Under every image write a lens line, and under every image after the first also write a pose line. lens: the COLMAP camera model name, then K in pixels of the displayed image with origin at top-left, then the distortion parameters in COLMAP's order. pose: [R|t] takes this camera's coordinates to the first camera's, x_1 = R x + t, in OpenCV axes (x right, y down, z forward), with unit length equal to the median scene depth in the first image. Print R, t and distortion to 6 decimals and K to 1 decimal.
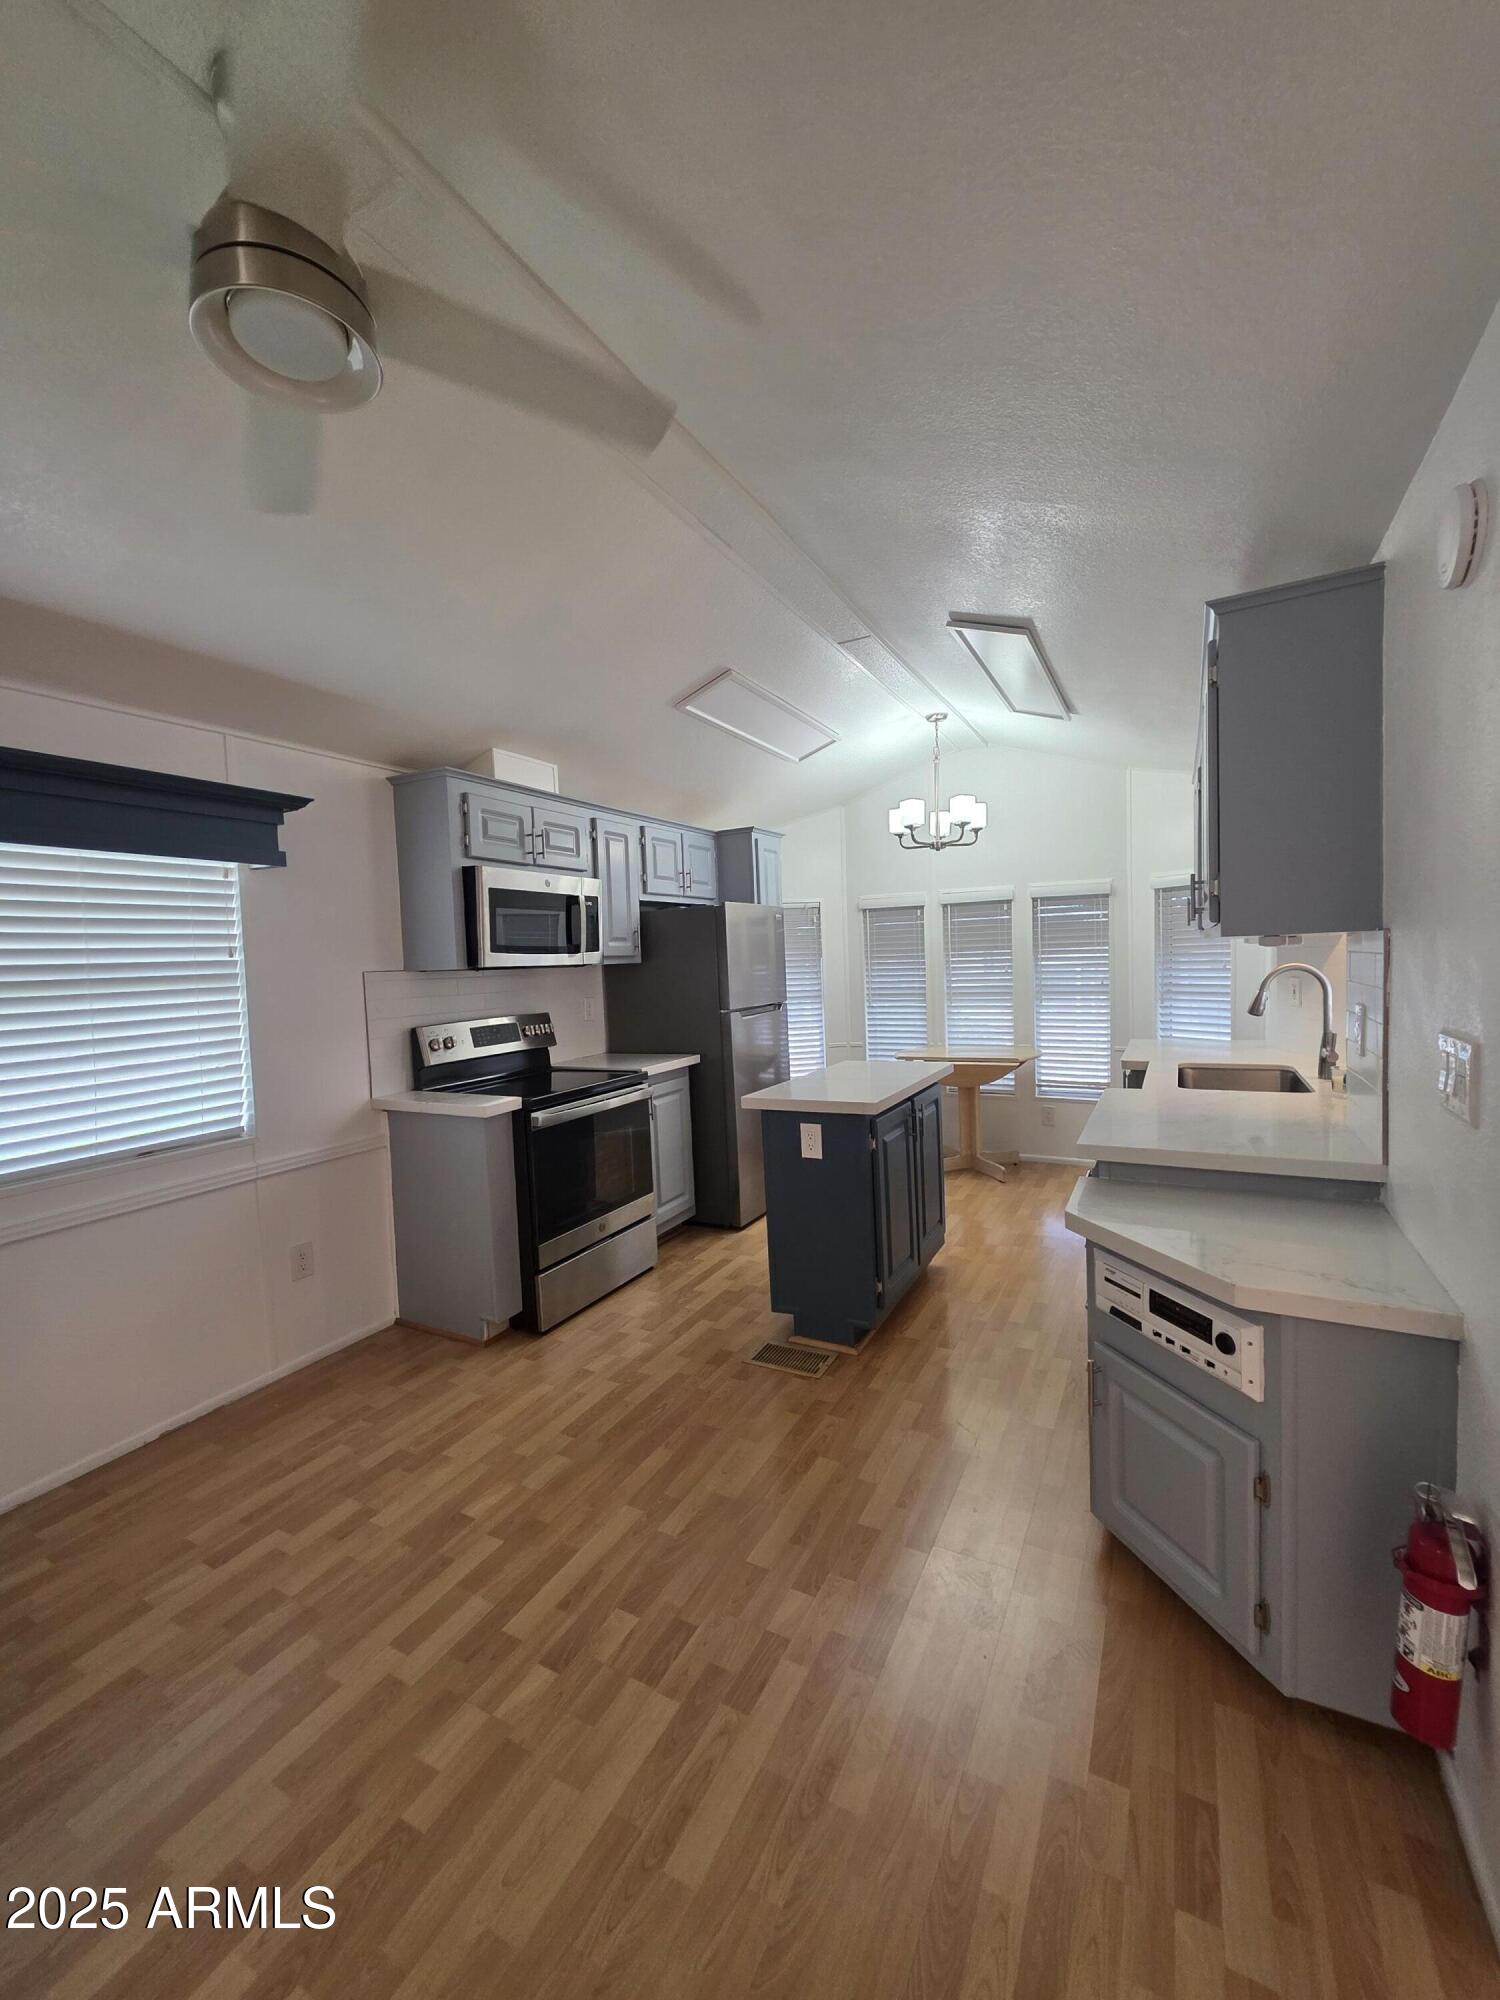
lens RADIAL K [[805.2, 0, 750.0], [0, 805.2, 1000.0], [0, 0, 1]] dist [0.001721, -0.000132]
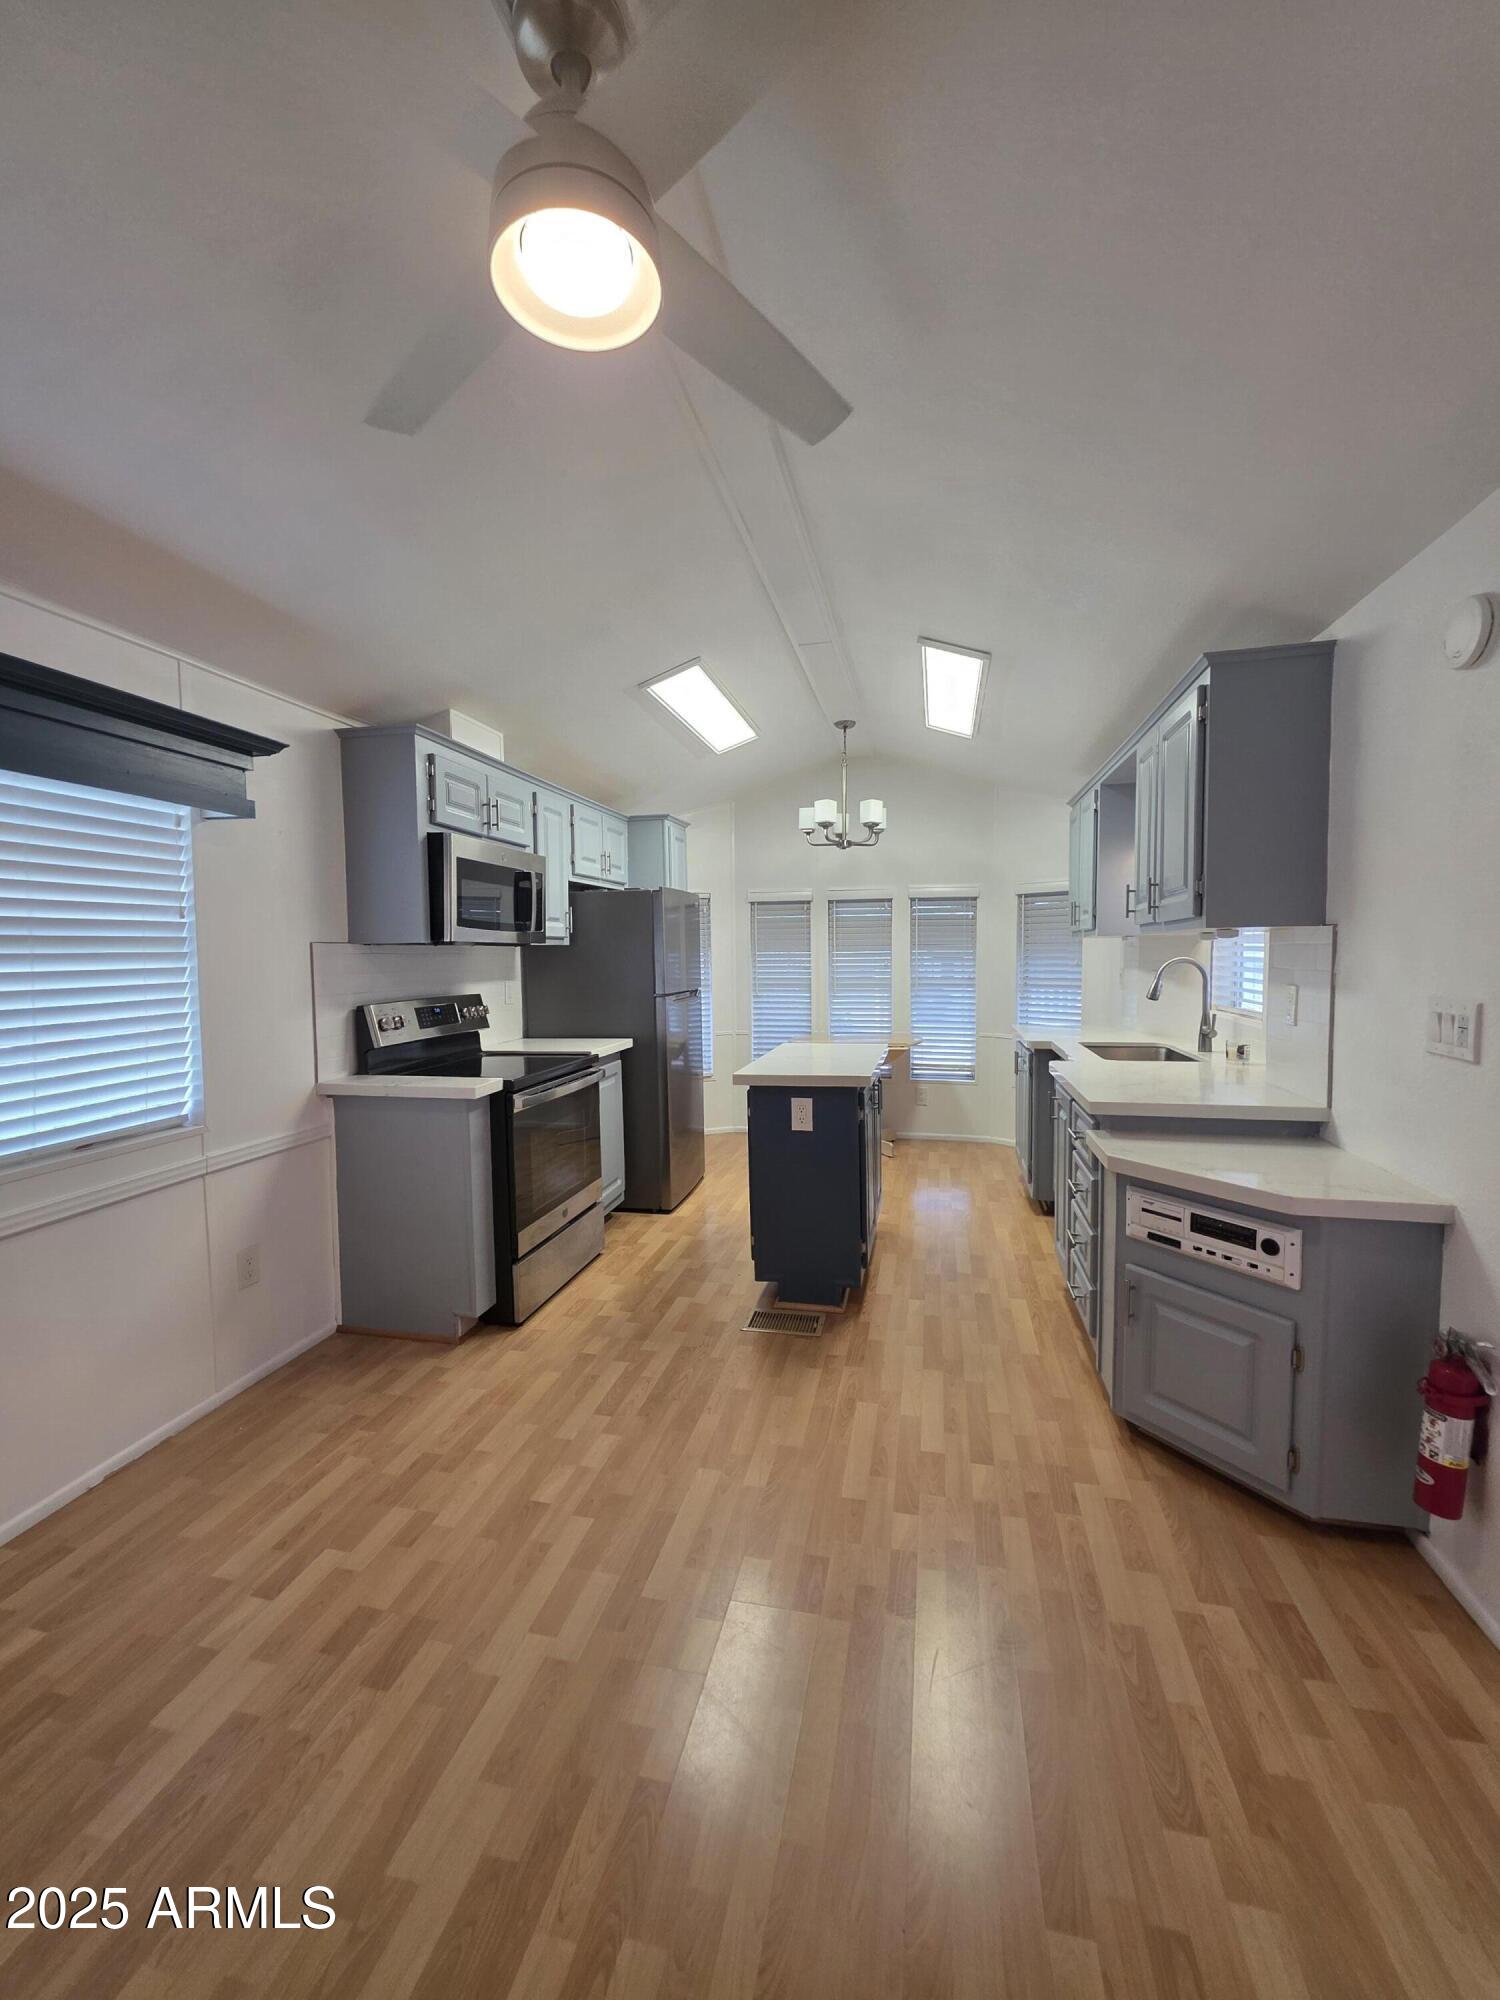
lens RADIAL K [[805.2, 0, 750.0], [0, 805.2, 1000.0], [0, 0, 1]] dist [0.001721, -0.000132]
pose [[0.963663, 0.011022, 0.266892, -0.275827], [-0.011638, 0.999932, 0.000725, 0.025760], [-0.266866, -0.003805, 0.963726, 0.003658]]
